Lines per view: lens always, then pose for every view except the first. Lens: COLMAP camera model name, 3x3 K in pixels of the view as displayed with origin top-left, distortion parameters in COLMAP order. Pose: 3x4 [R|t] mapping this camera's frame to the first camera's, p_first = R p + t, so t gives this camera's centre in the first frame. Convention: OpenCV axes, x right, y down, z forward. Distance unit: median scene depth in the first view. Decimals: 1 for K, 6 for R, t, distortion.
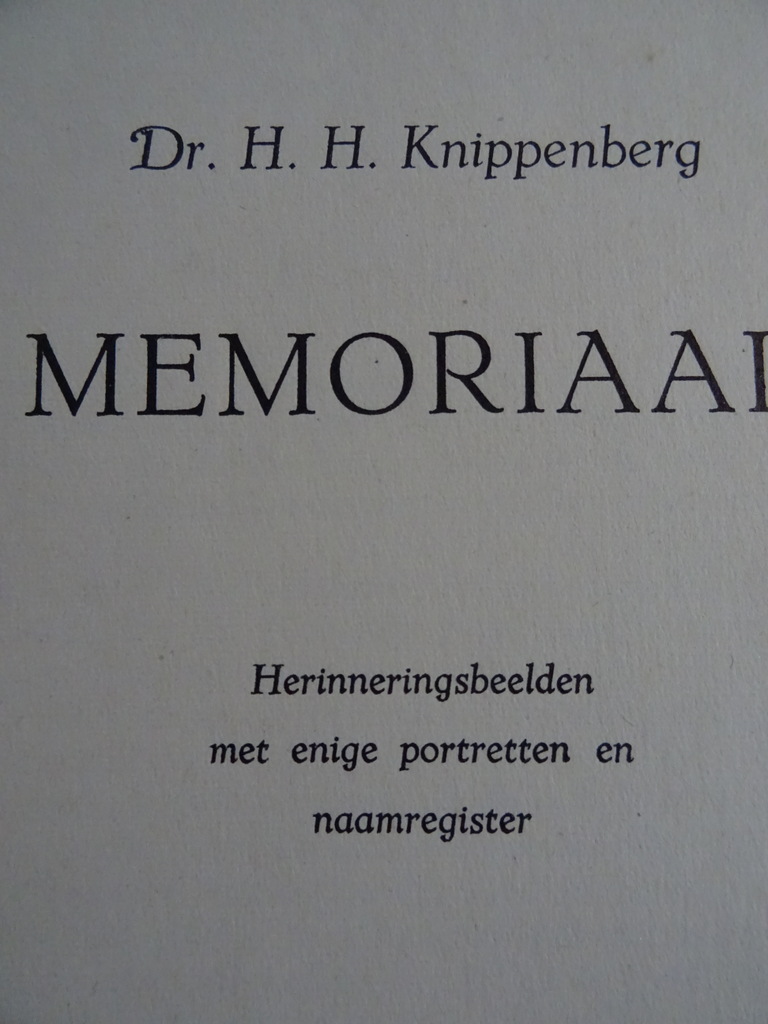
lens RADIAL K [[720.9, 0, 383.8], [0, 720.9, 509.9], [0, 0, 1]] dist [0.009551, -0.004569]
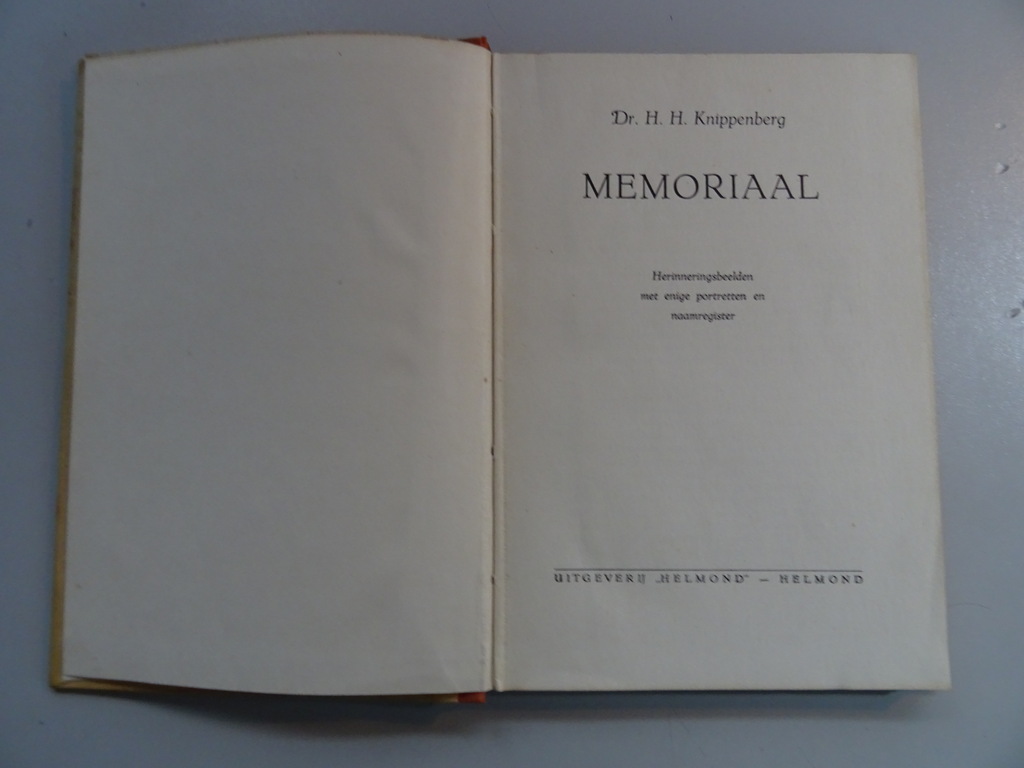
lens RADIAL K [[720.9, 0, 504.3], [0, 720.9, 387.7], [0, 0, 1]] dist [0.009551, -0.004569]
pose [[0.999803, 0.005791, 0.018997, -0.910622], [-0.005630, 0.999948, -0.008496, 0.768736], [-0.019045, 0.008387, 0.999783, -2.293698]]
